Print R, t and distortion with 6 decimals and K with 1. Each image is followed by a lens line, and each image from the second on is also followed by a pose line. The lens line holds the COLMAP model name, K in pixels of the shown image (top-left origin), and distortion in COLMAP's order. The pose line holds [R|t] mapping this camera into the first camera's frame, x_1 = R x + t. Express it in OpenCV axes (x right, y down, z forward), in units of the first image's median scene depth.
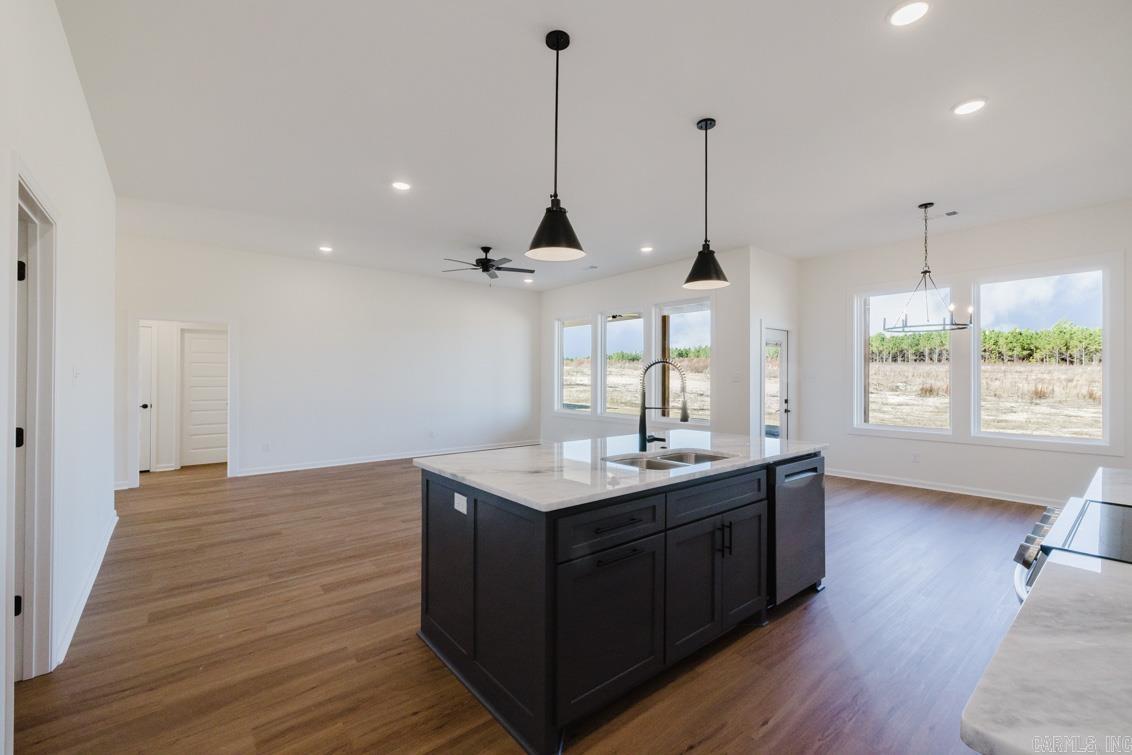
lens RADIAL K [[476.3, 0, 566.0], [0, 476.3, 377.5], [0, 0, 1]] dist [-0.000811, -0.000042]
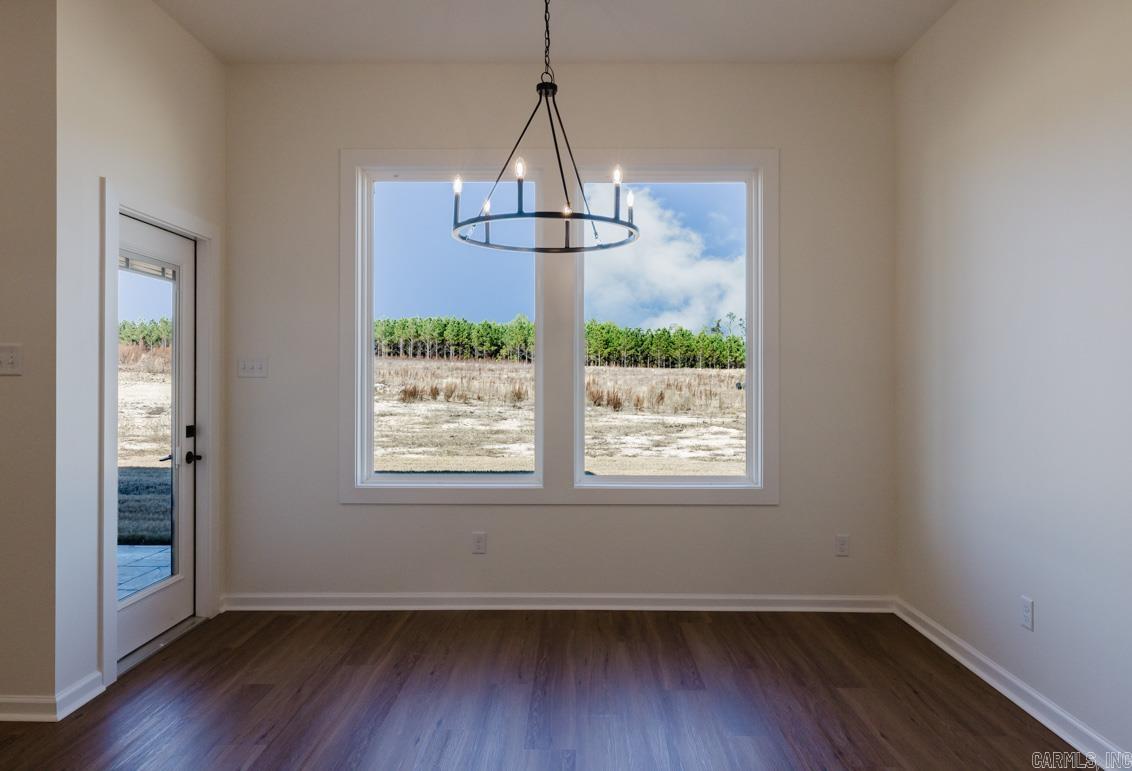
lens RADIAL K [[734.0, 0, 566.0], [0, 734.0, 385.5], [0, 0, 1]] dist [0.000317, 0.000148]
pose [[0.642685, -0.006990, 0.766098, 0.036172], [-0.002559, 0.999933, 0.011270, 0.001423], [-0.766126, -0.009203, 0.642624, 0.070348]]
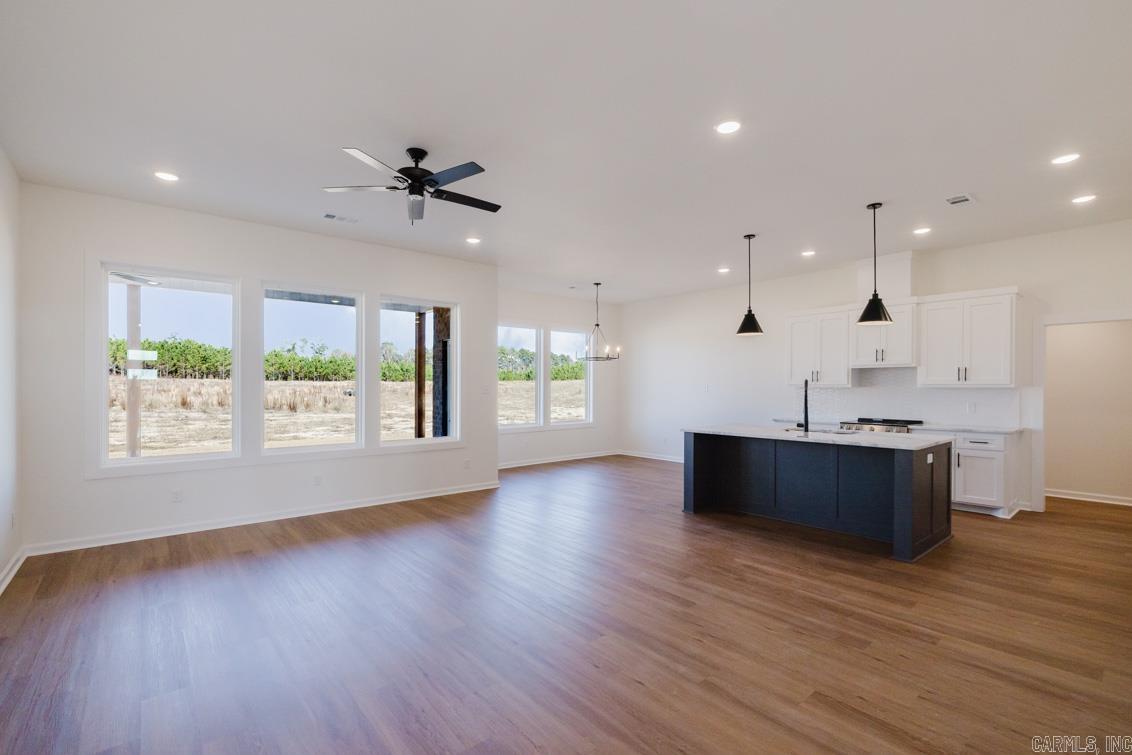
lens RADIAL K [[513.1, 0, 567.6], [0, 513.1, 391.6], [0, 0, 1]] dist [-0.003053, -0.000774]
pose [[-0.011380, -0.010573, 0.999879, -0.117127], [0.004072, 0.999935, 0.010620, -0.001009], [-0.999927, 0.004193, -0.011336, 0.129746]]
